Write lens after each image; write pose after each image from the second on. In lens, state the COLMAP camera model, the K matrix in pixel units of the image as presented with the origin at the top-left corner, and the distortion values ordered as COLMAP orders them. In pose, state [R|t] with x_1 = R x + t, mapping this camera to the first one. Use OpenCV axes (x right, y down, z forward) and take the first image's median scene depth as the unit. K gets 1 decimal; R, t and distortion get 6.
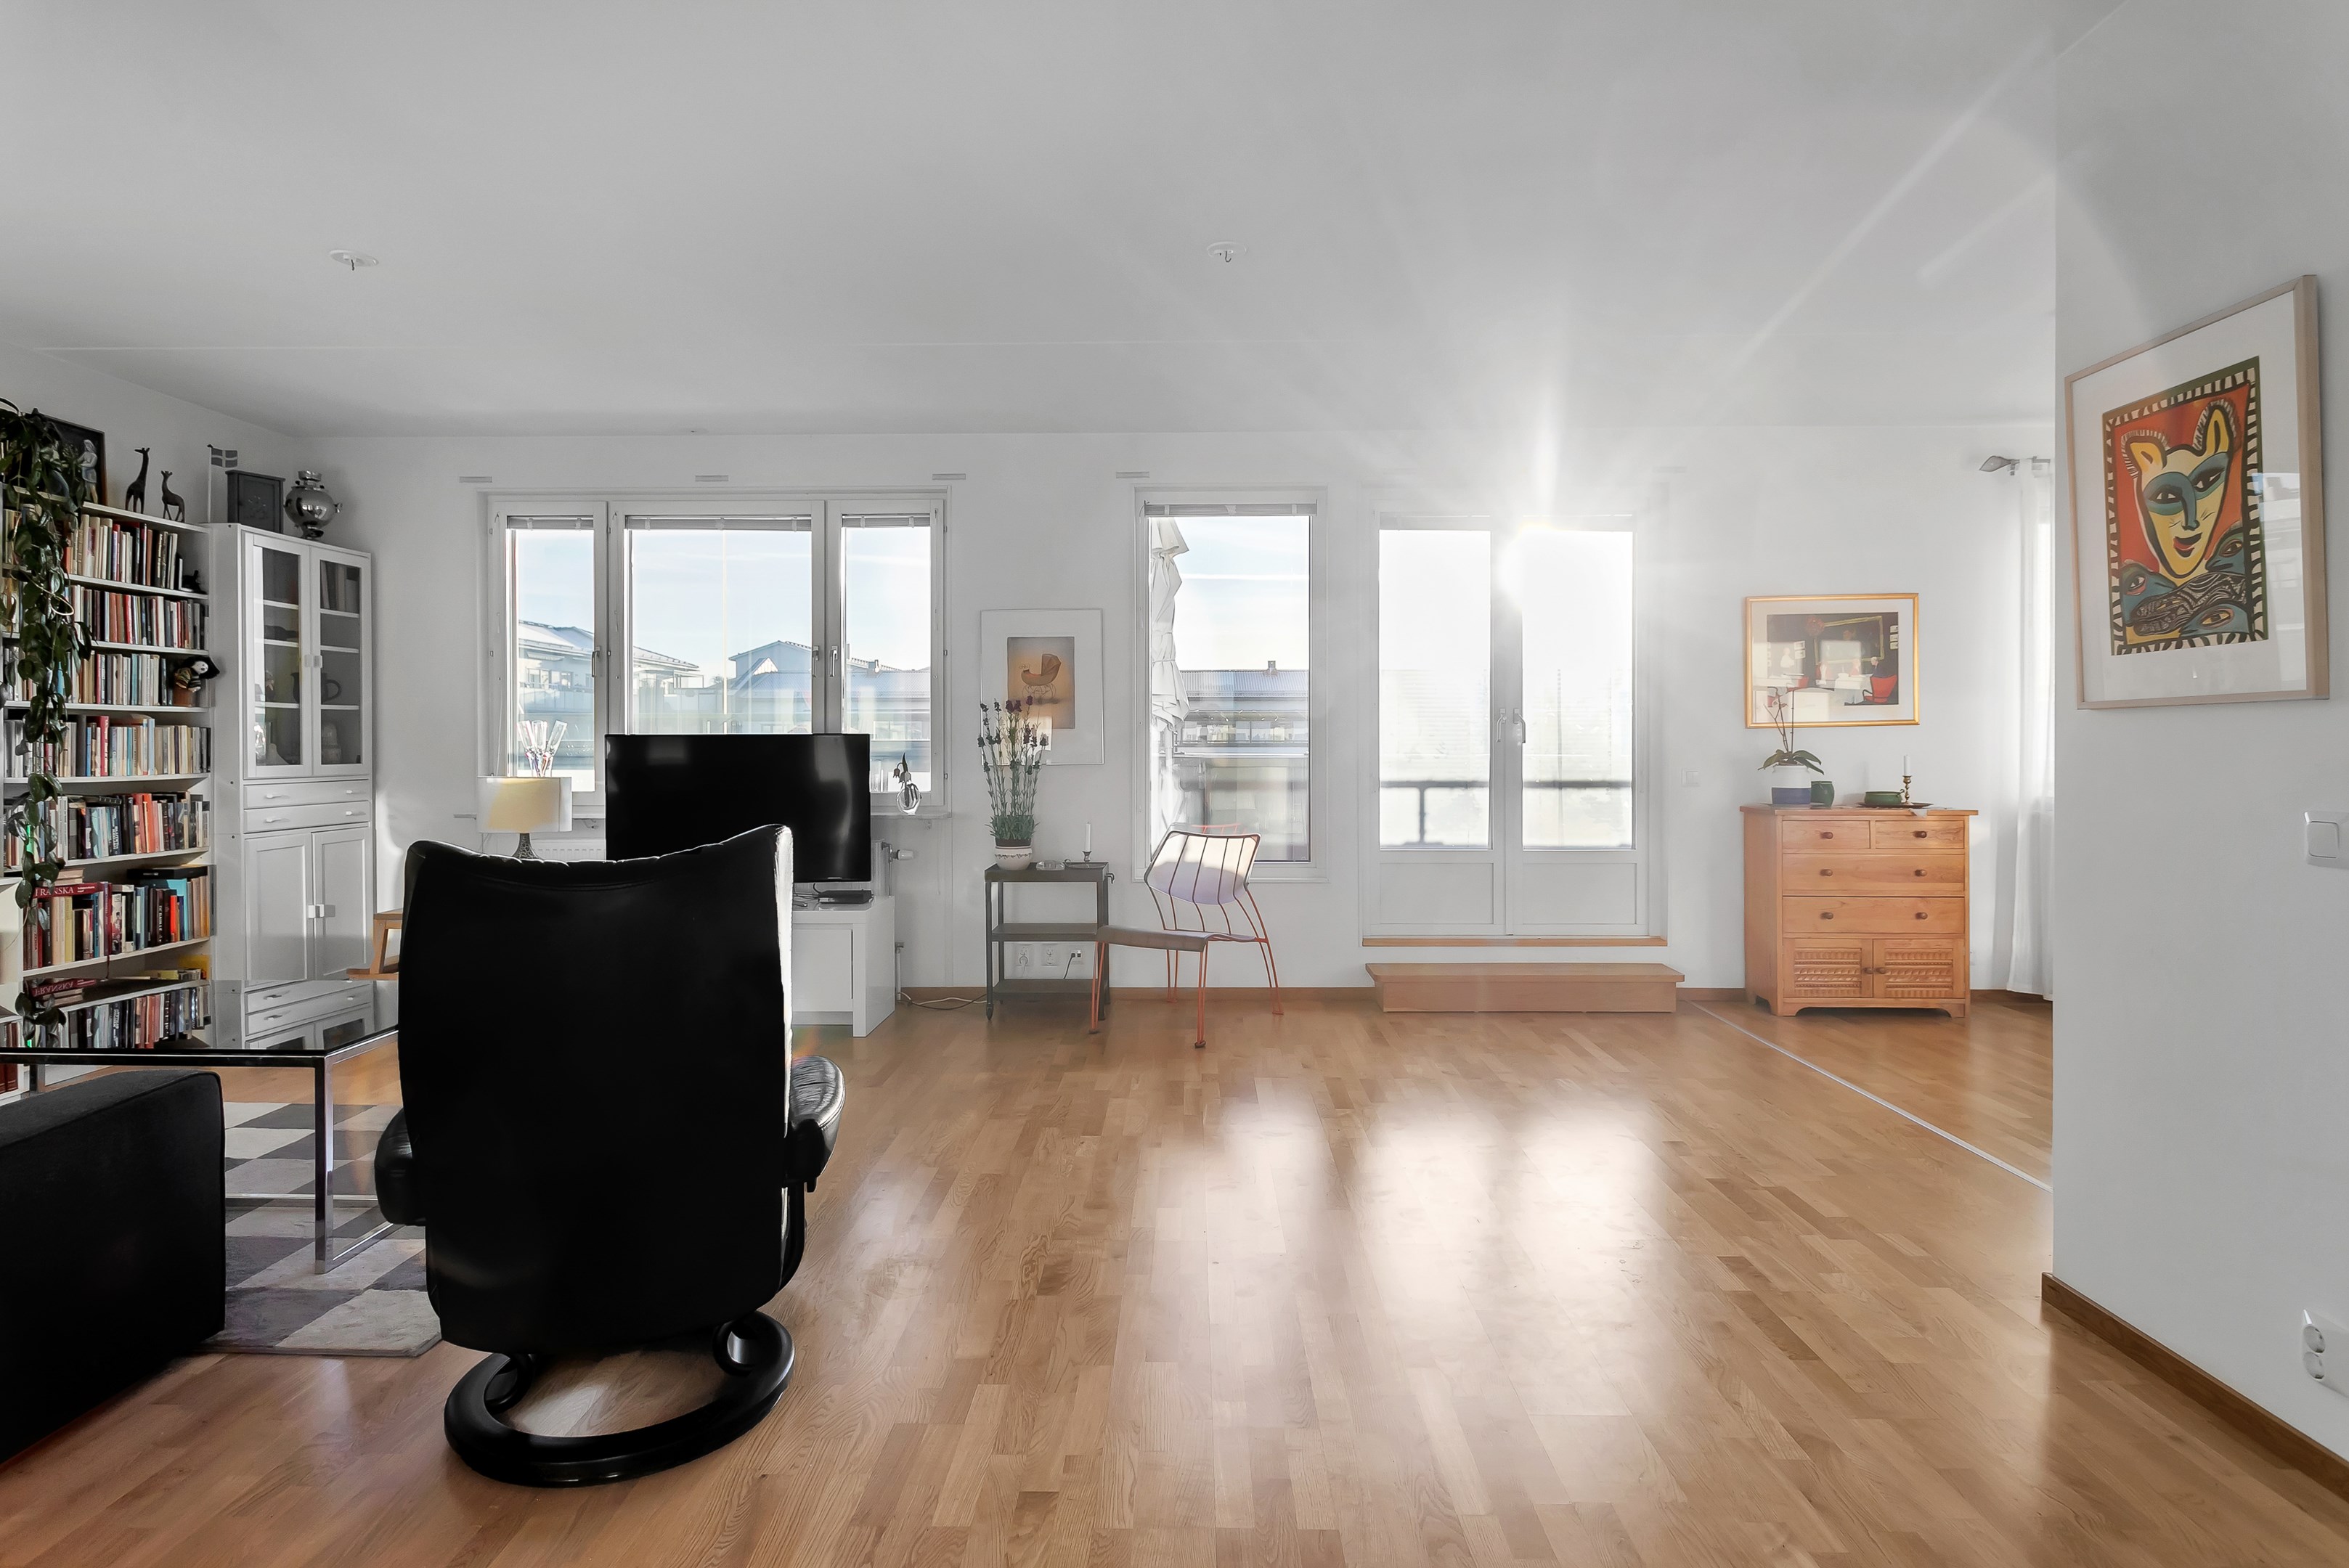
lens RADIAL K [[1244.7, 0, 1172.8], [0, 1244.7, 753.5], [0, 0, 1]] dist [0.000371, -0.000061]
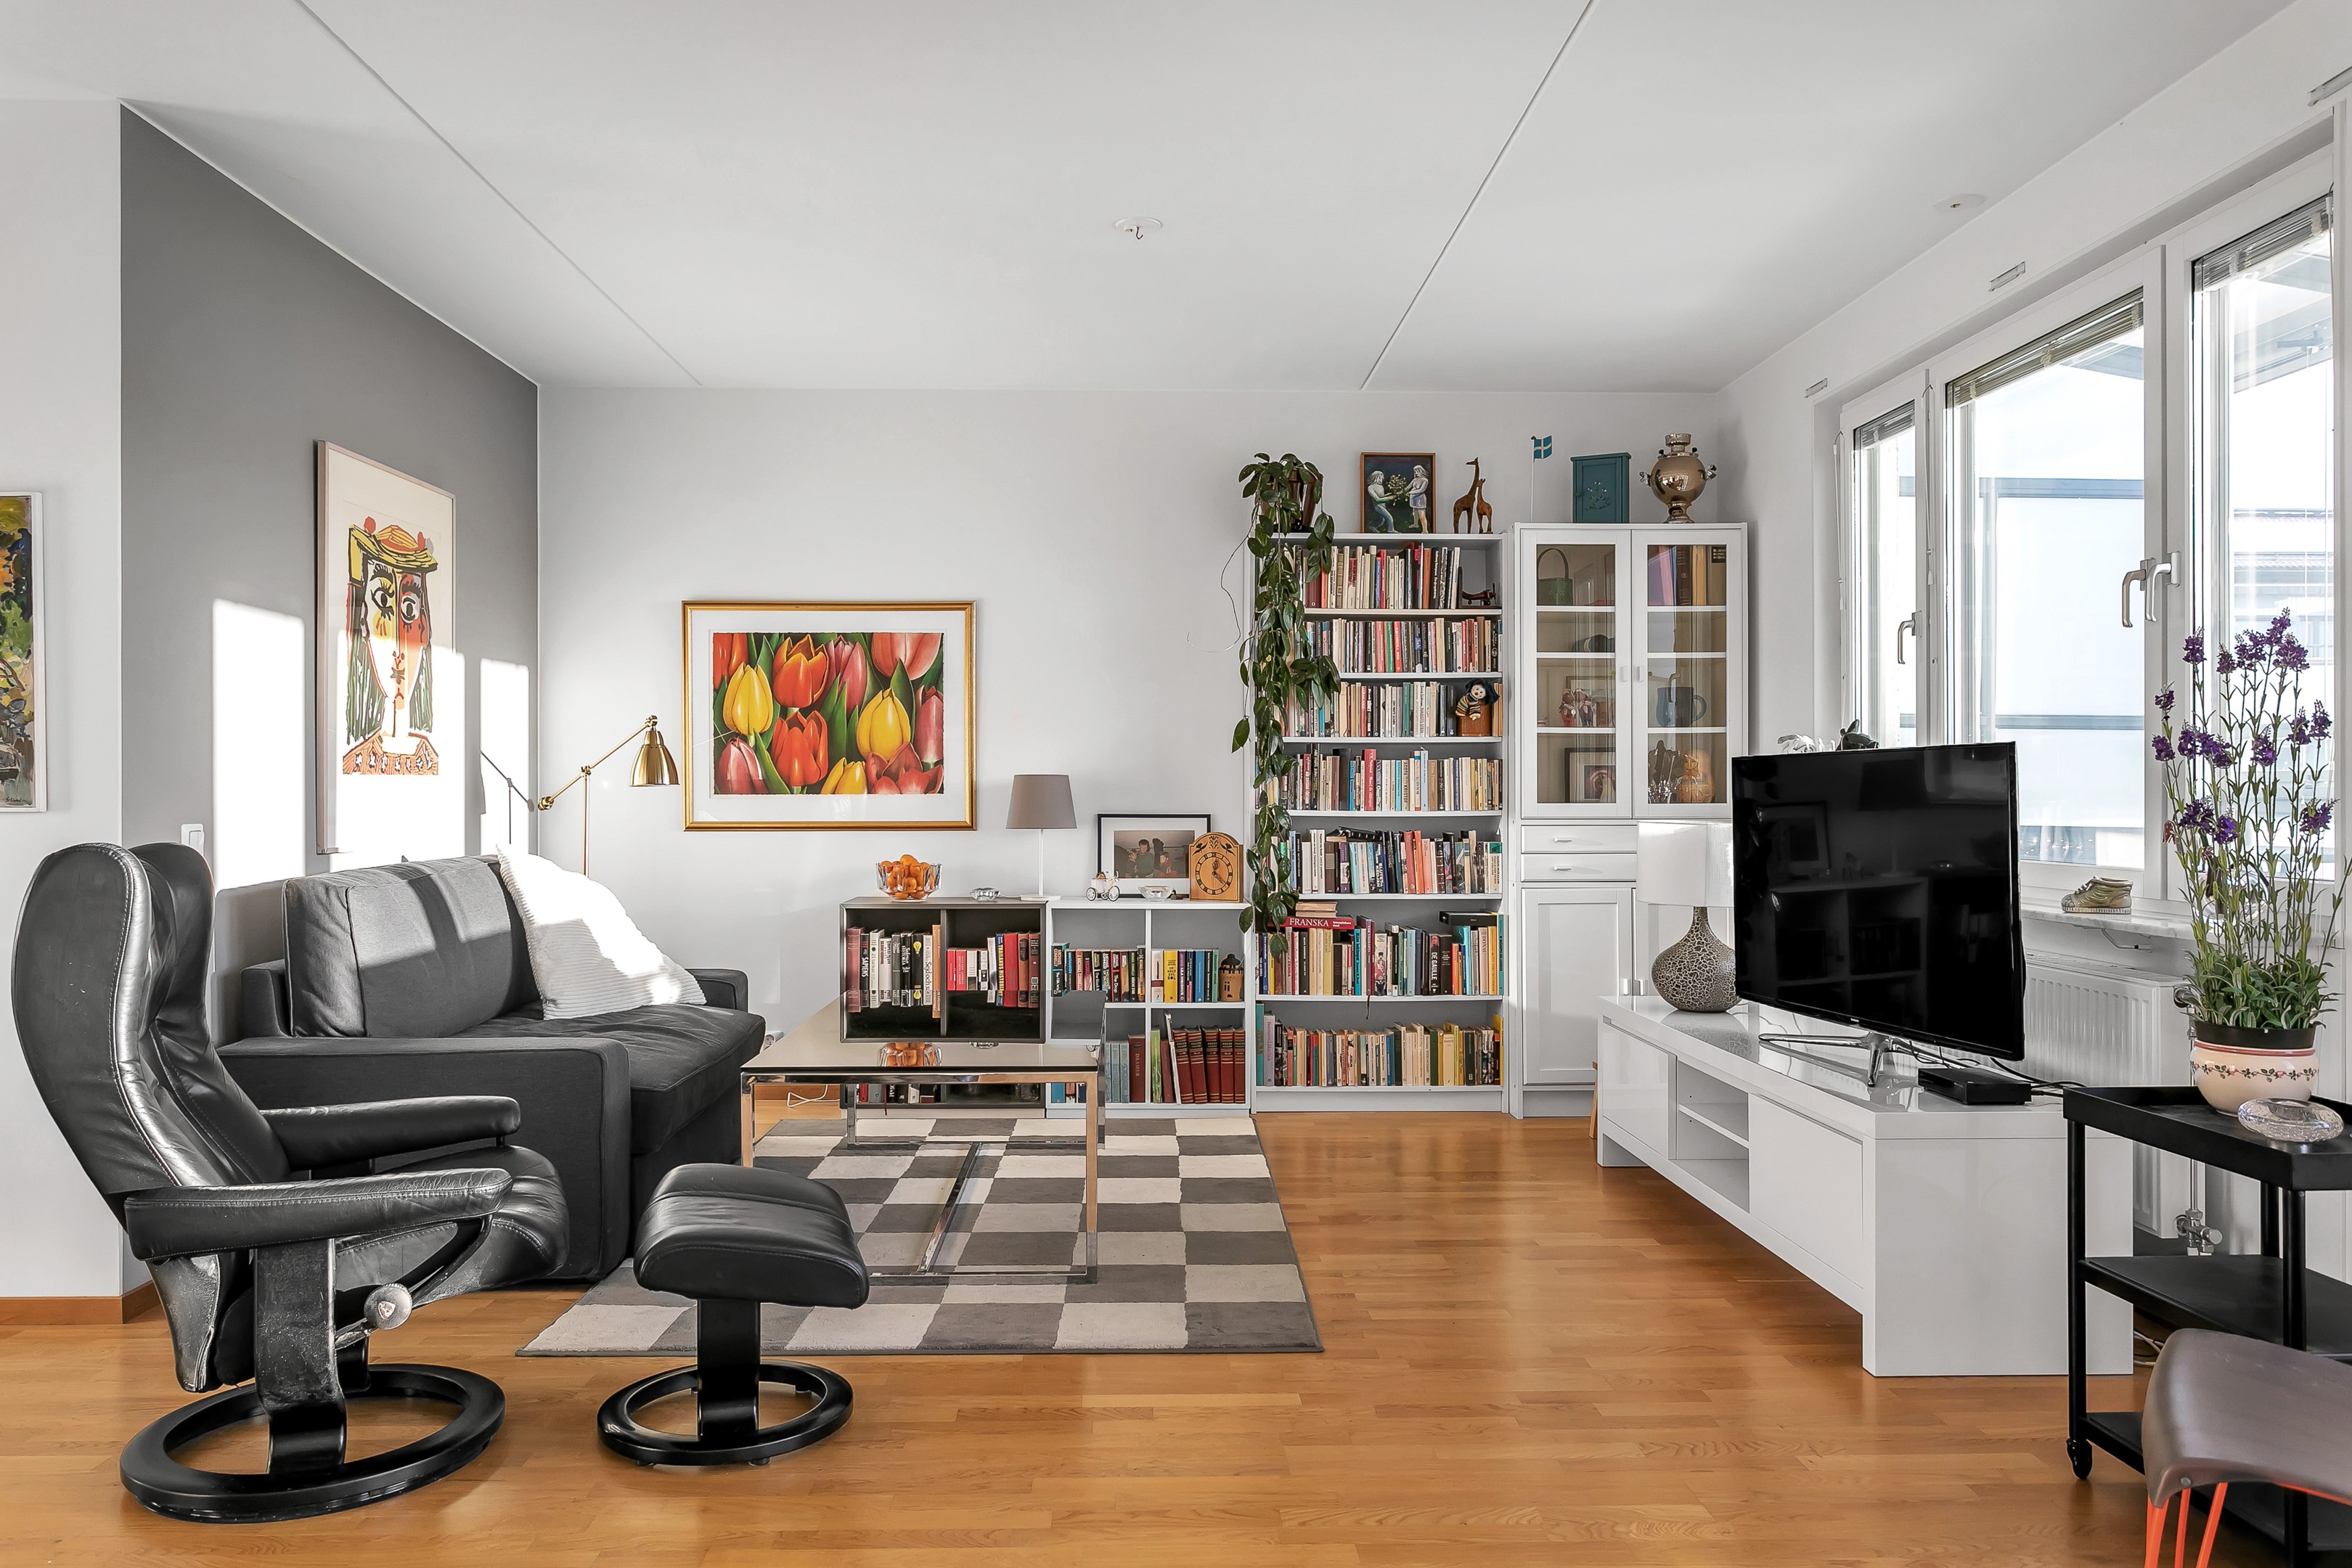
lens RADIAL K [[1633.1, 0, 1168.7], [0, 1633.1, 797.8], [0, 0, 1]] dist [-0.002034, 0.001627]
pose [[0.037265, 0.001579, -0.999304, 0.397146], [-0.007822, 0.999969, 0.001288, 0.007291], [0.999275, 0.007769, 0.037276, 0.764986]]
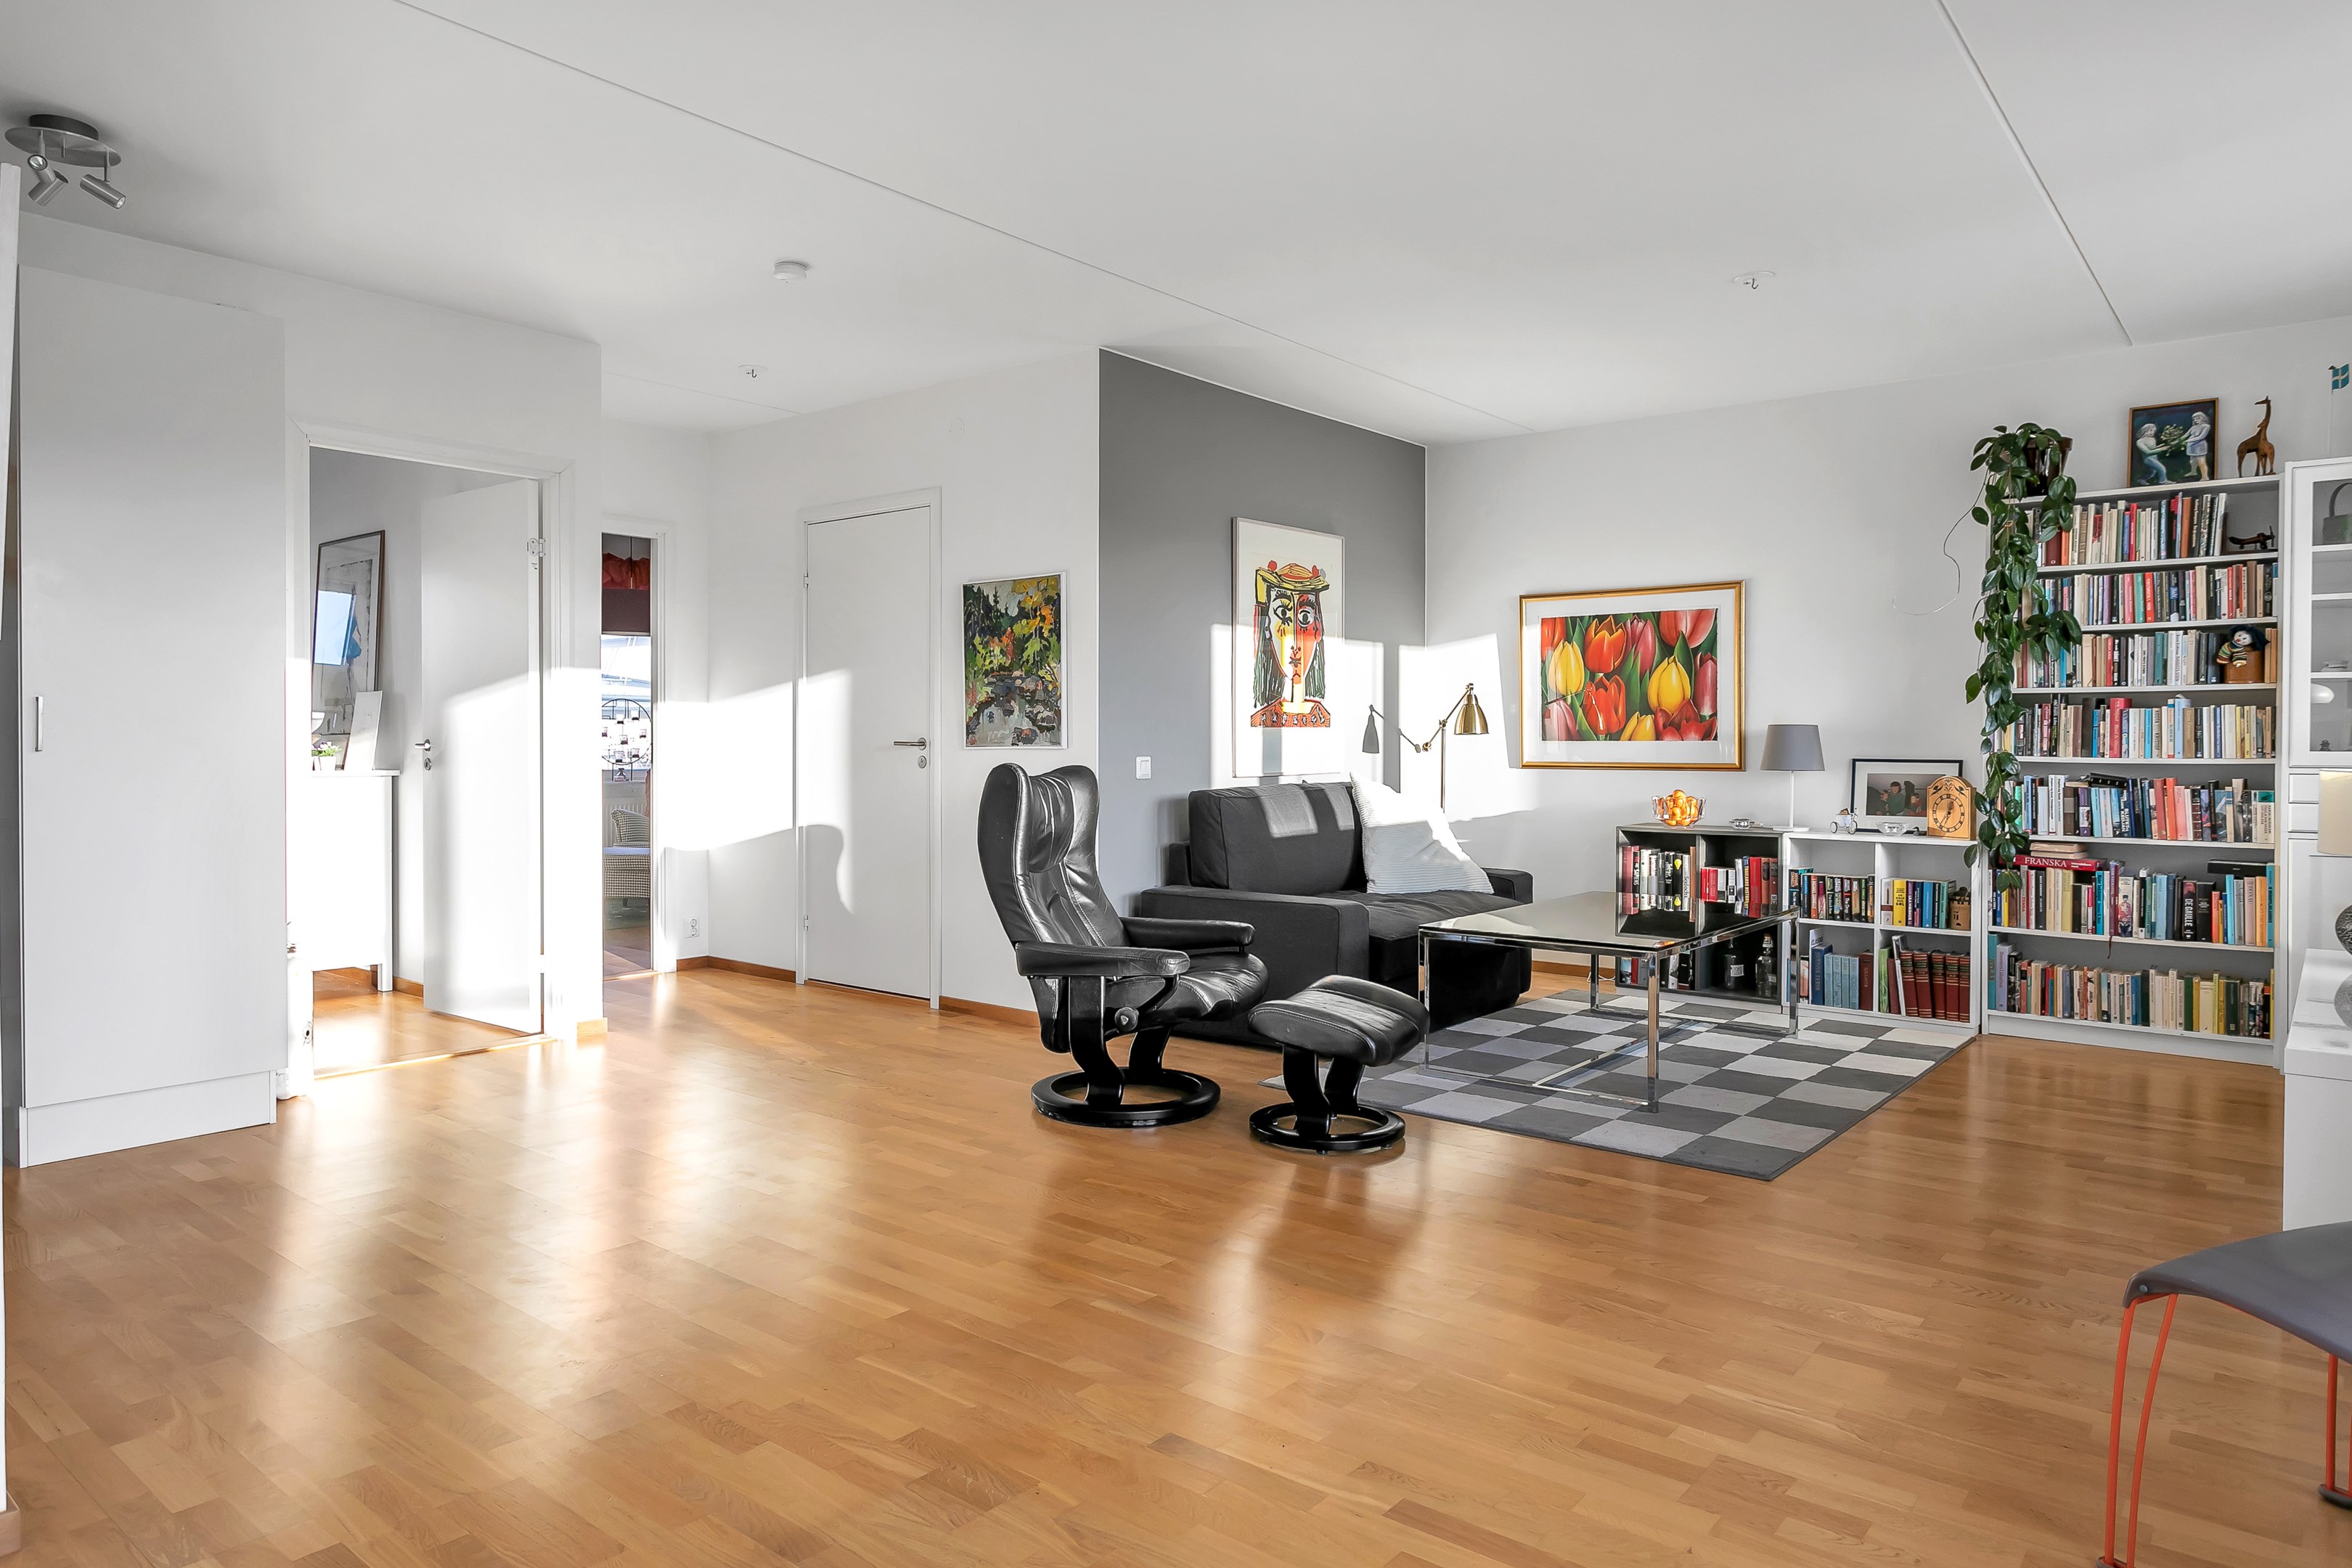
lens RADIAL K [[1457.4, 0, 1181.1], [0, 1457.4, 765.2], [0, 0, 1]] dist [-0.003201, 0.005420]
pose [[-0.619666, 0.010542, -0.784795, 0.515638], [-0.009187, 0.999744, 0.020683, 0.006546], [0.784812, 0.020026, -0.619410, 1.093805]]
